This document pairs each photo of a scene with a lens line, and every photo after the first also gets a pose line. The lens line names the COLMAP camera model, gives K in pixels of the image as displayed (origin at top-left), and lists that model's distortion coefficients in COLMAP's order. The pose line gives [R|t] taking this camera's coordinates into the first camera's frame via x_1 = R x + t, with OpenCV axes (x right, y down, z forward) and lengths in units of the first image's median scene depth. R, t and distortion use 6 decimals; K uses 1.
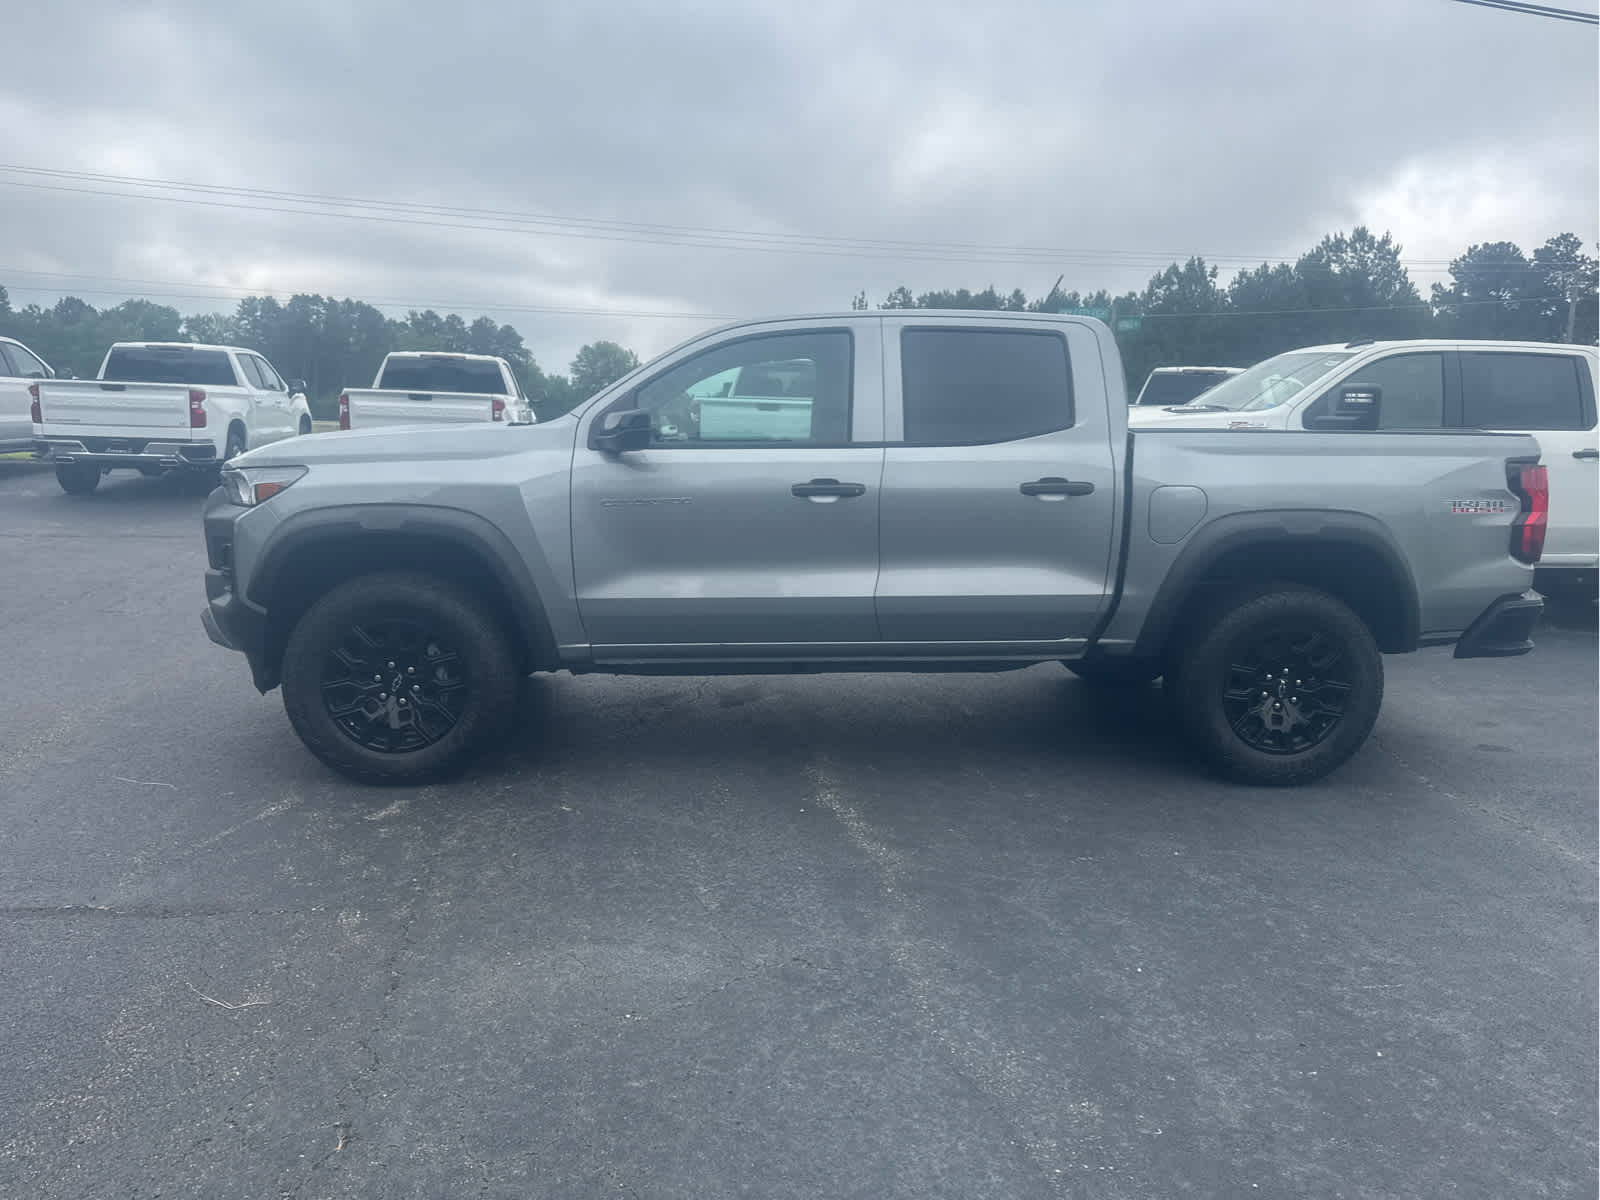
lens RADIAL K [[1130.9, 0, 790.3], [0, 1130.9, 609.7], [0, 0, 1]] dist [0.058298, -0.077161]
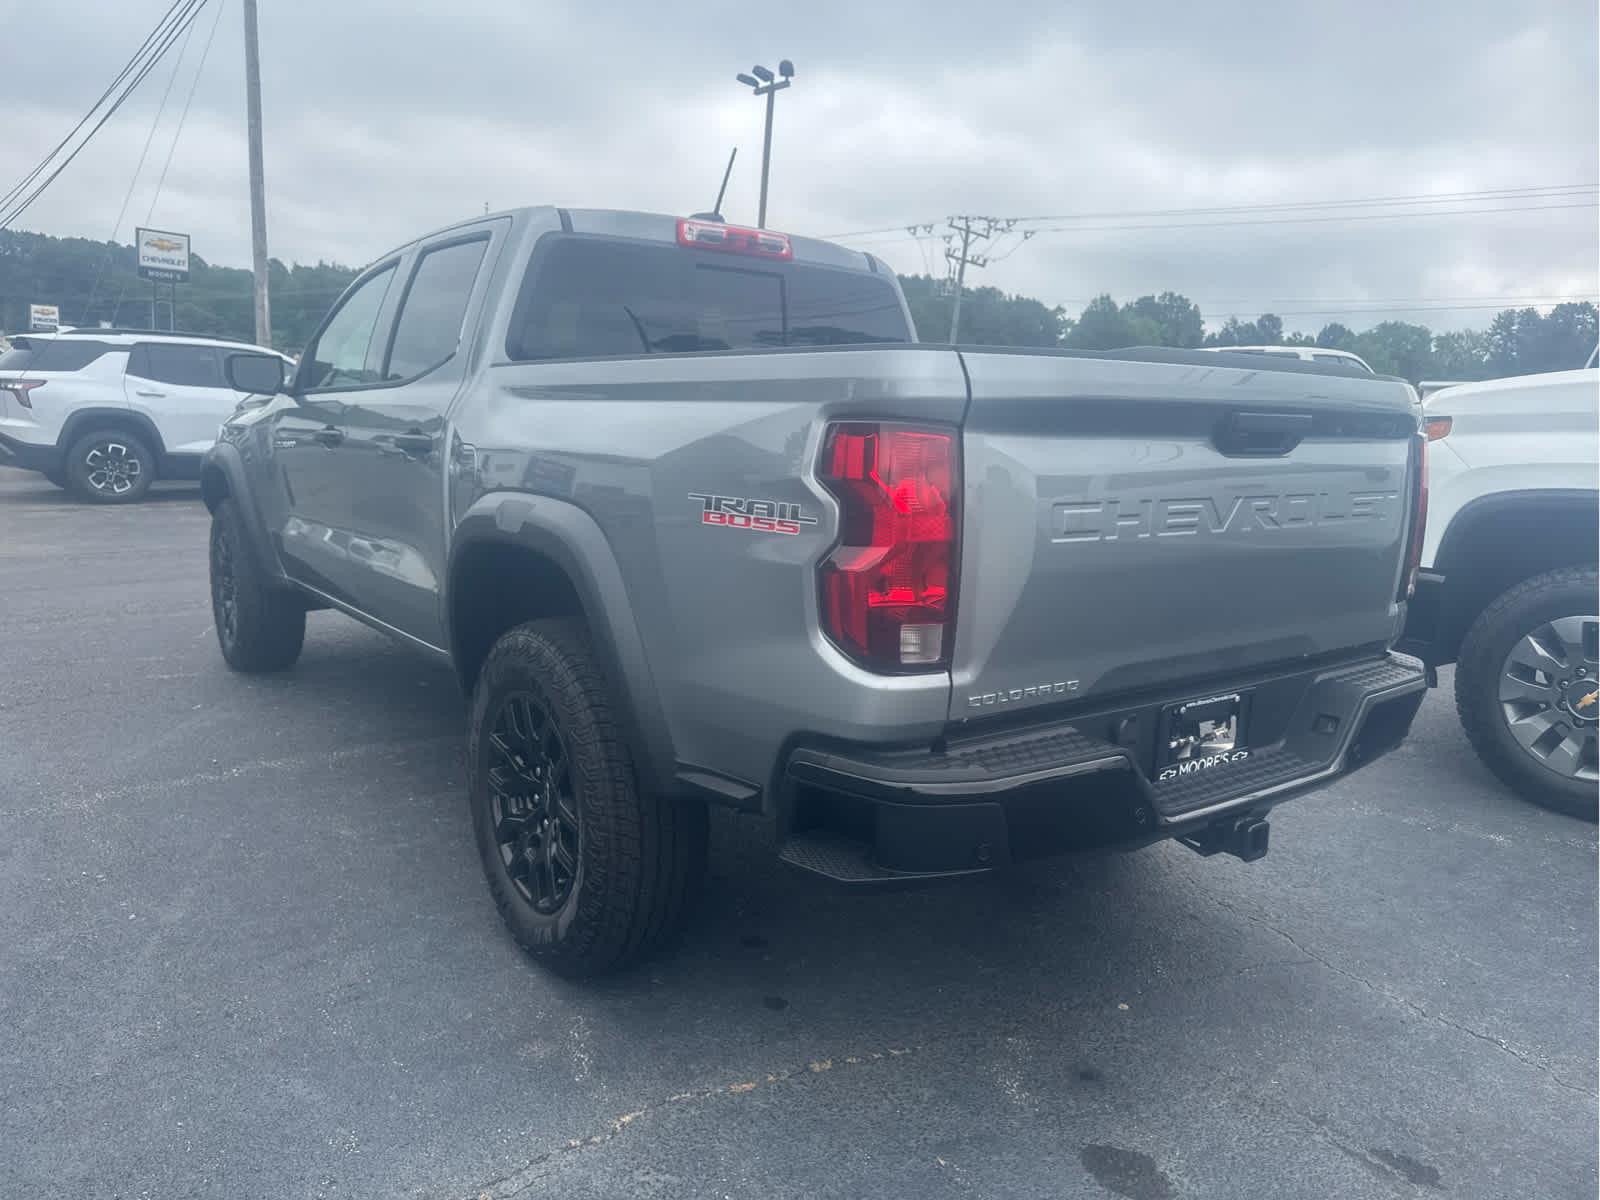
lens RADIAL K [[1130.9, 0, 800.5], [0, 1130.9, 596.2], [0, 0, 1]] dist [0.058298, -0.077161]
pose [[0.537292, 0.132968, -0.832848, 0.979863], [-0.157338, 0.985961, 0.055910, -0.086393], [0.828590, 0.100999, 0.550670, 0.781162]]
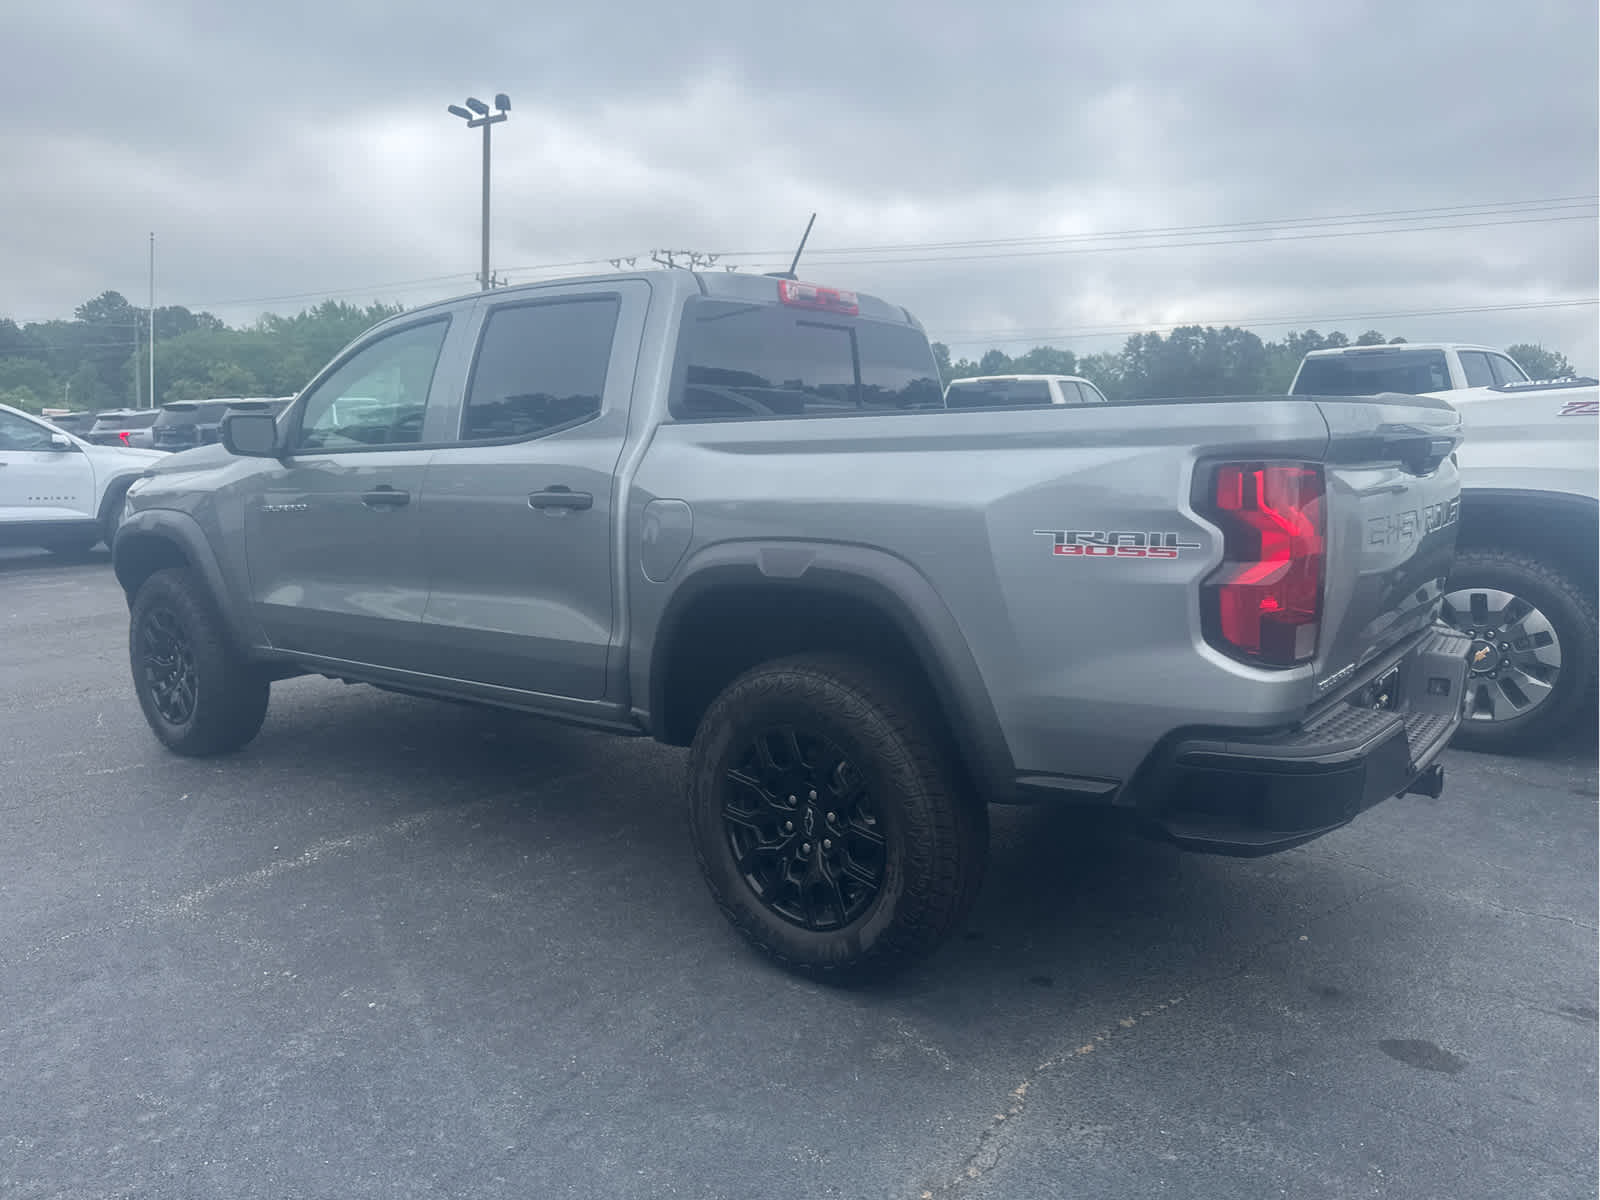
lens RADIAL K [[1130.9, 0, 799.4], [0, 1130.9, 598.5], [0, 0, 1]] dist [0.058298, -0.077161]
pose [[0.738410, 0.065116, -0.671201, 0.841476], [-0.086984, 0.996209, 0.000952, -0.054181], [0.668718, 0.057681, 0.741275, 0.531735]]
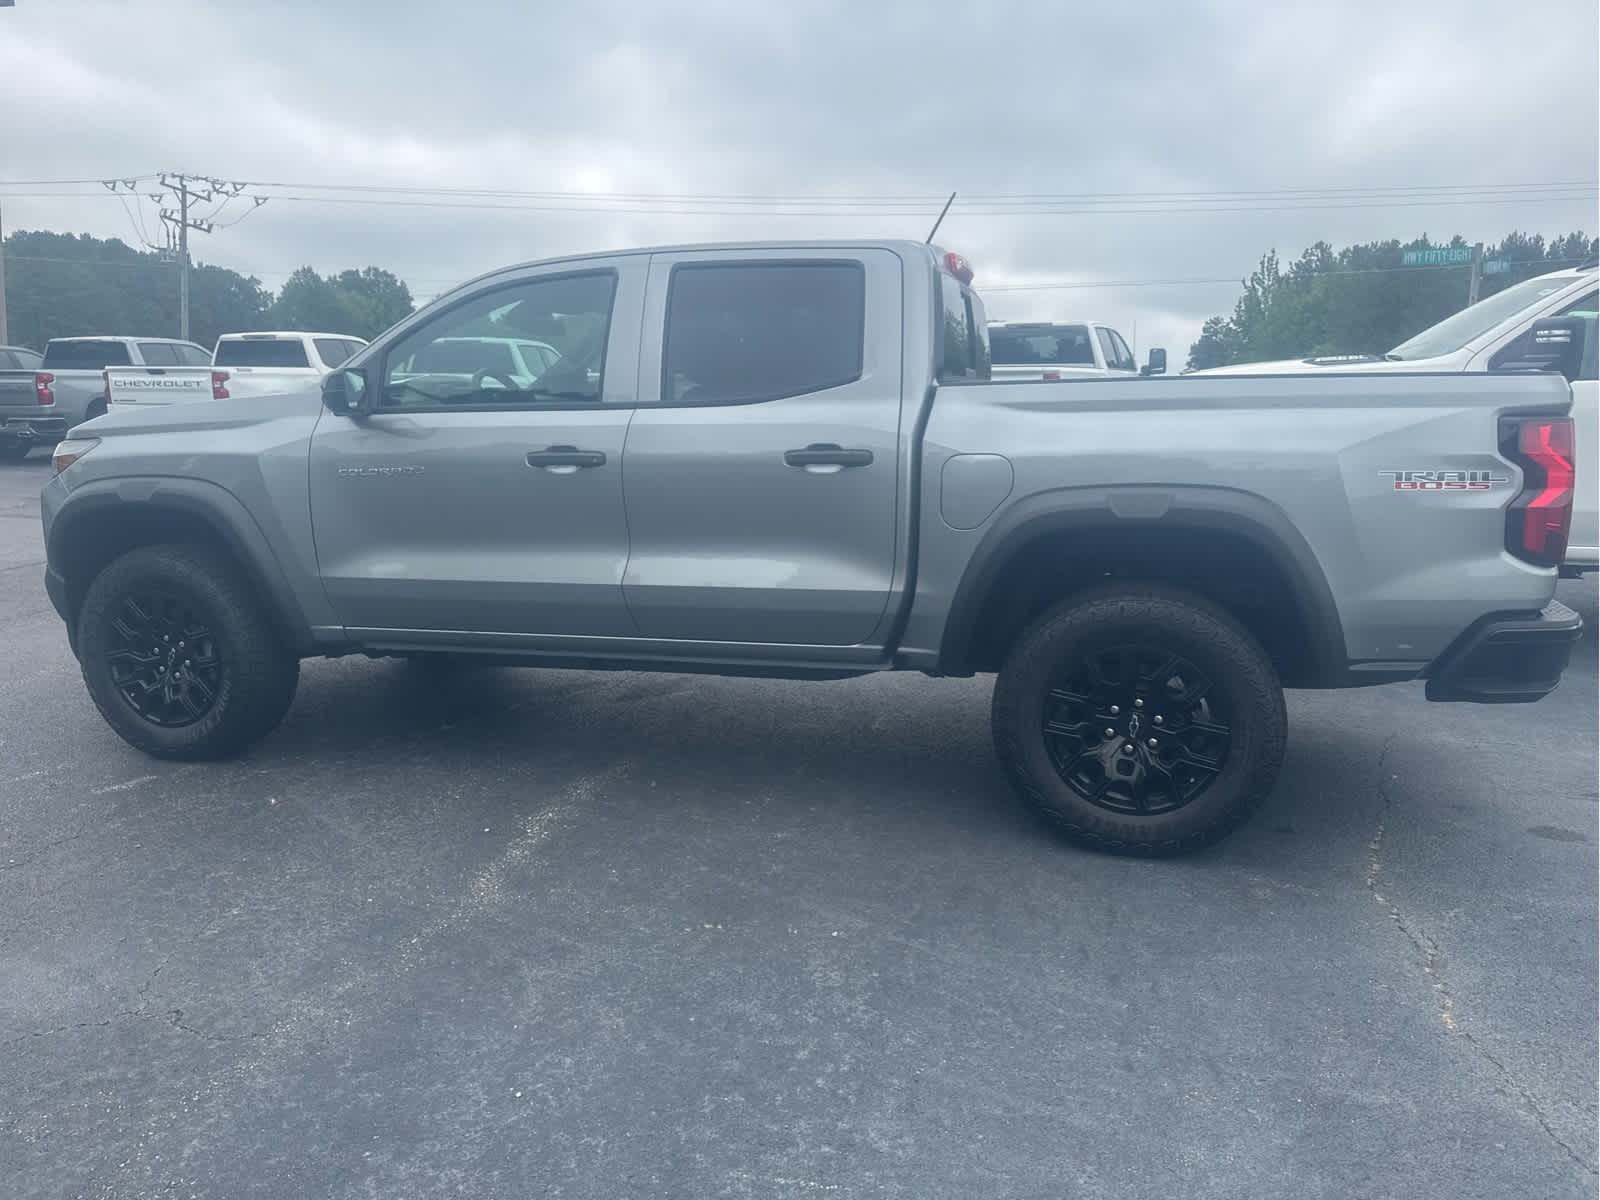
lens RADIAL K [[1130.9, 0, 798.3], [0, 1130.9, 597.0], [0, 0, 1]] dist [0.058298, -0.077161]
pose [[0.943031, 0.035225, -0.330835, 0.468655], [-0.032907, 0.999379, 0.012605, -0.016844], [0.331073, -0.001001, 0.943605, 0.232225]]
